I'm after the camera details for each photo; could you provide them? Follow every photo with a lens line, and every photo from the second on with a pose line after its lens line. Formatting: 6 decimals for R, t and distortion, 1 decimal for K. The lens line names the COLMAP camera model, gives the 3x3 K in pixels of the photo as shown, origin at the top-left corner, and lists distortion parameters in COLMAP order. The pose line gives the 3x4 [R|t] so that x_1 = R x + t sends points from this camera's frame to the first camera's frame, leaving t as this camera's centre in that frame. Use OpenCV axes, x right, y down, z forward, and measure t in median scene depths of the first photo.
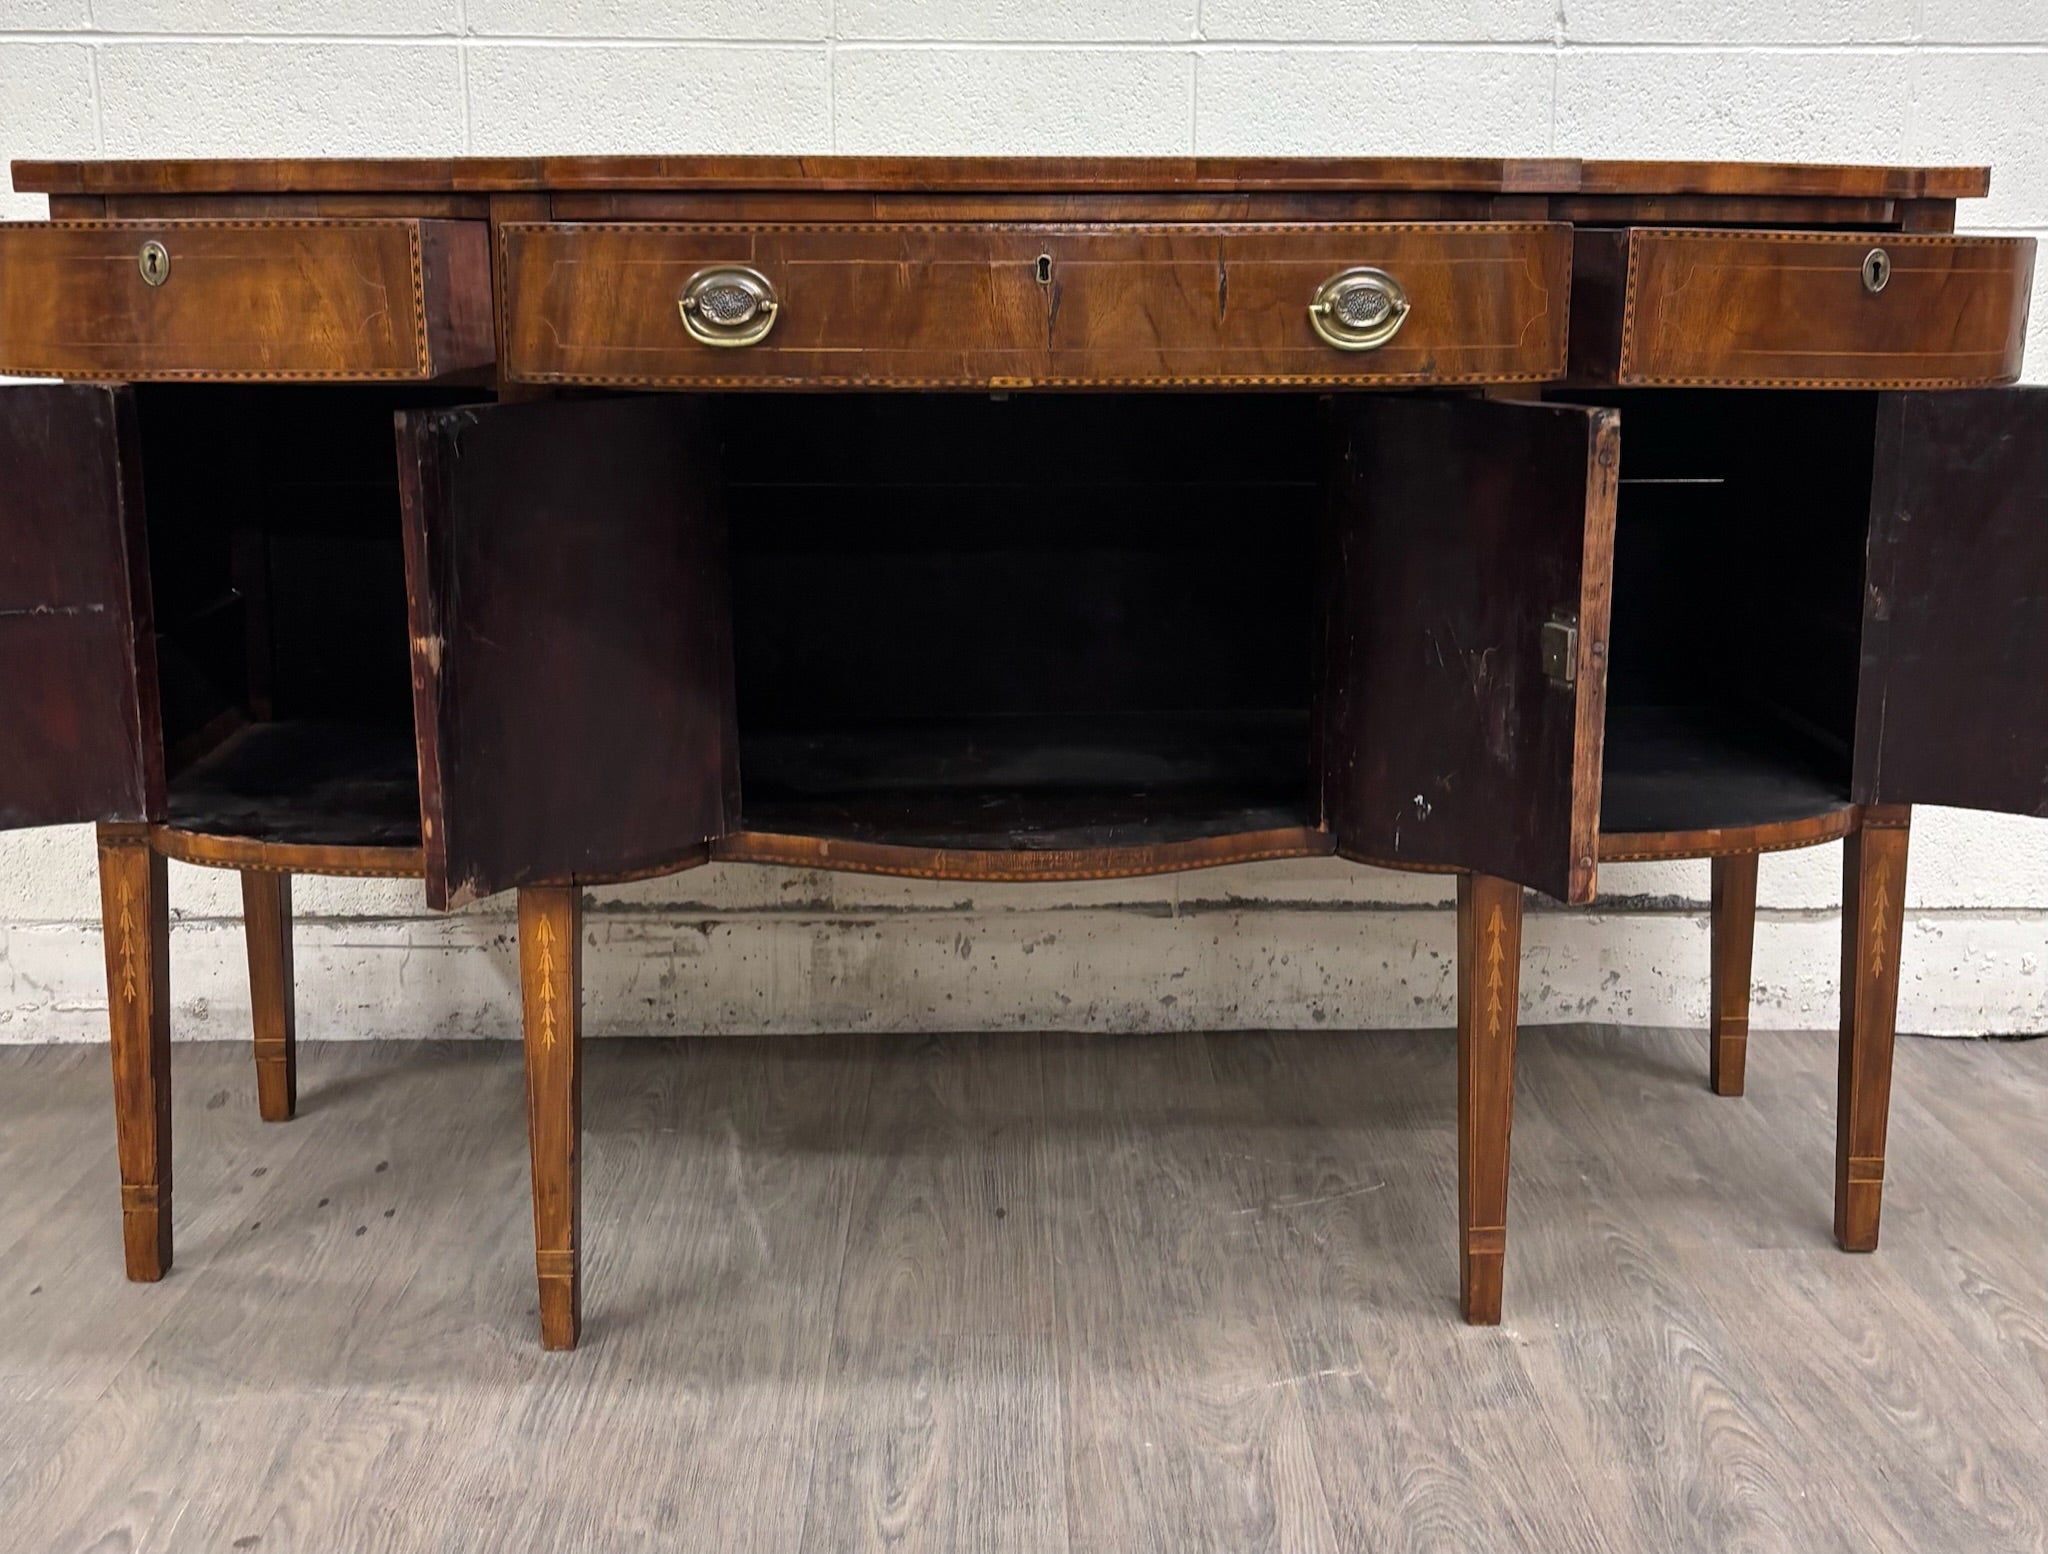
lens RADIAL K [[2127.5, 0, 1035.6], [0, 2127.5, 616.3], [0, 0, 1]] dist [0.050255, -0.046191]
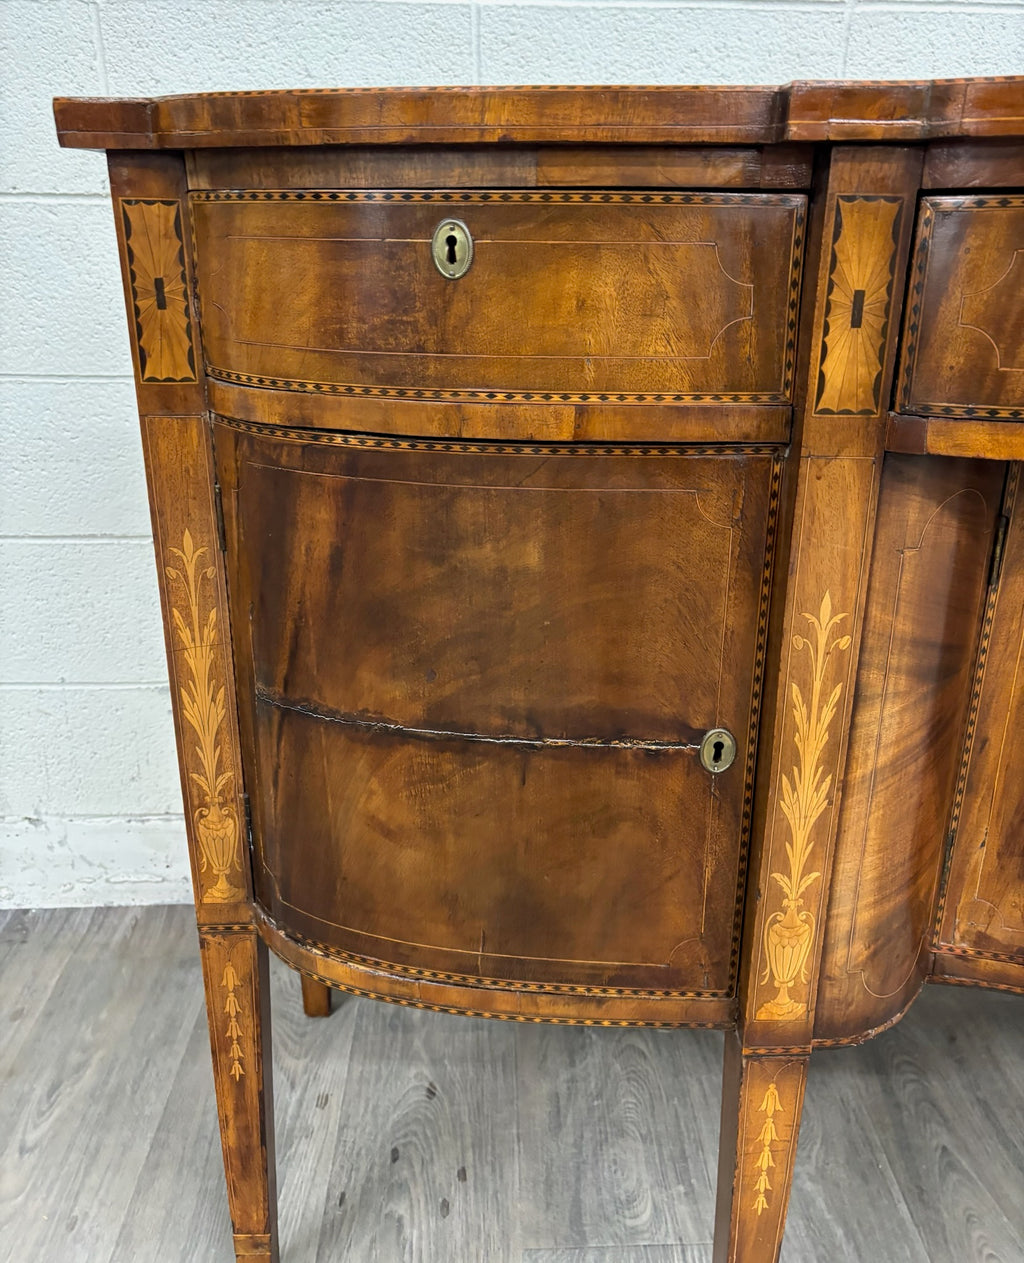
lens RADIAL K [[1030.3, 0, 524.4], [0, 1030.3, 588.6], [0, 0, 1]] dist [0.057151, -0.068181]
pose [[0.999902, 0.001593, 0.013920, -0.303749], [-0.003972, 0.984987, 0.172582, -0.105748], [-0.013436, -0.172620, 0.984897, 0.590195]]
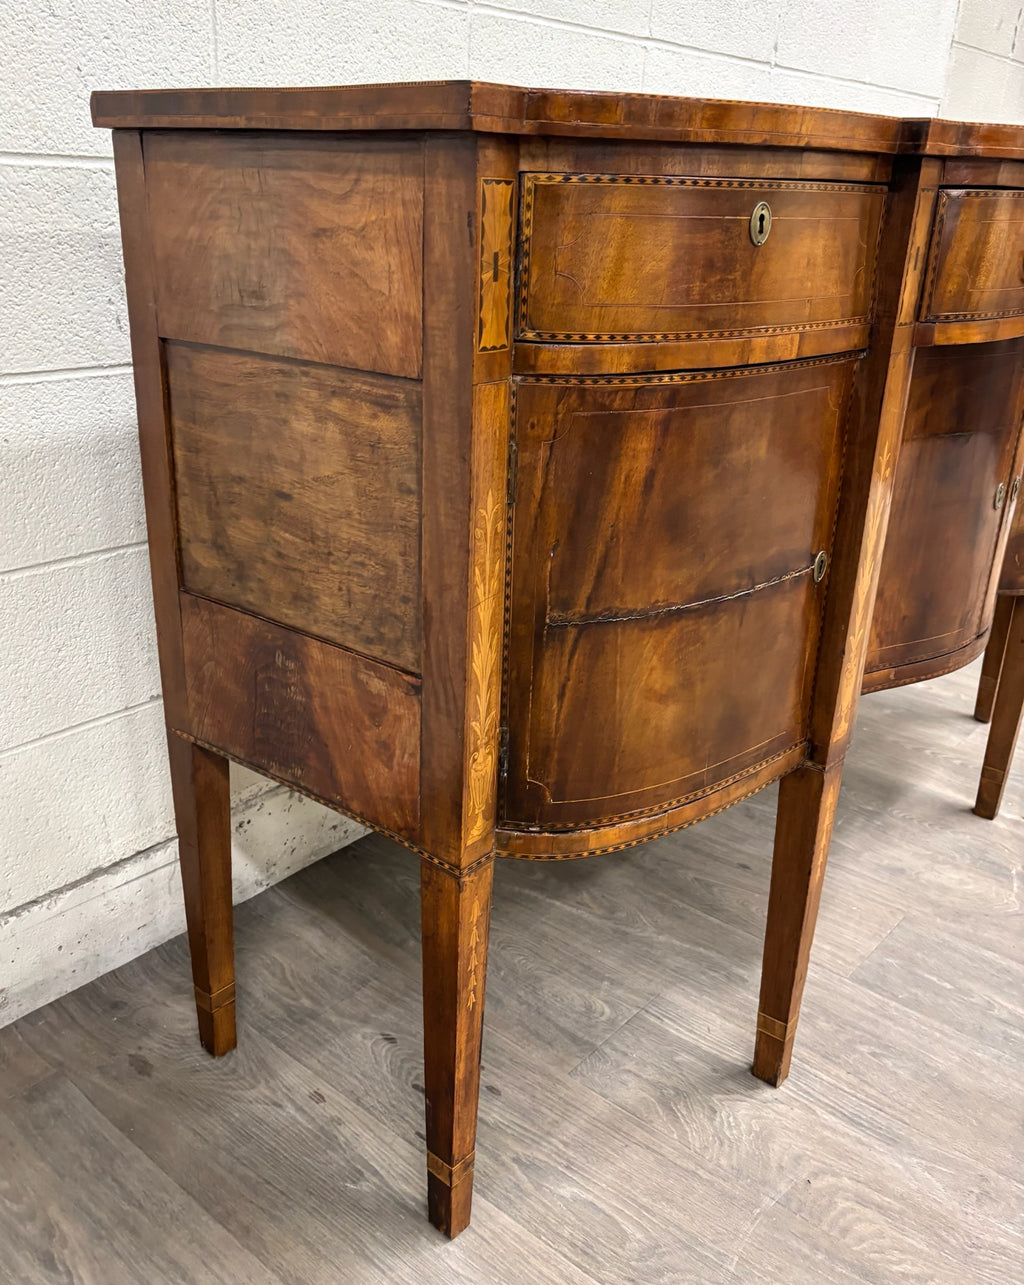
lens RADIAL K [[1124.8, 0, 473.7], [0, 1124.8, 659.1], [0, 0, 1]] dist [0.037452, -0.014212]
pose [[0.678468, -0.264289, 0.685443, -0.735086], [0.099024, 0.957432, 0.271144, -0.117791], [-0.727925, -0.116087, 0.675758, 0.659250]]
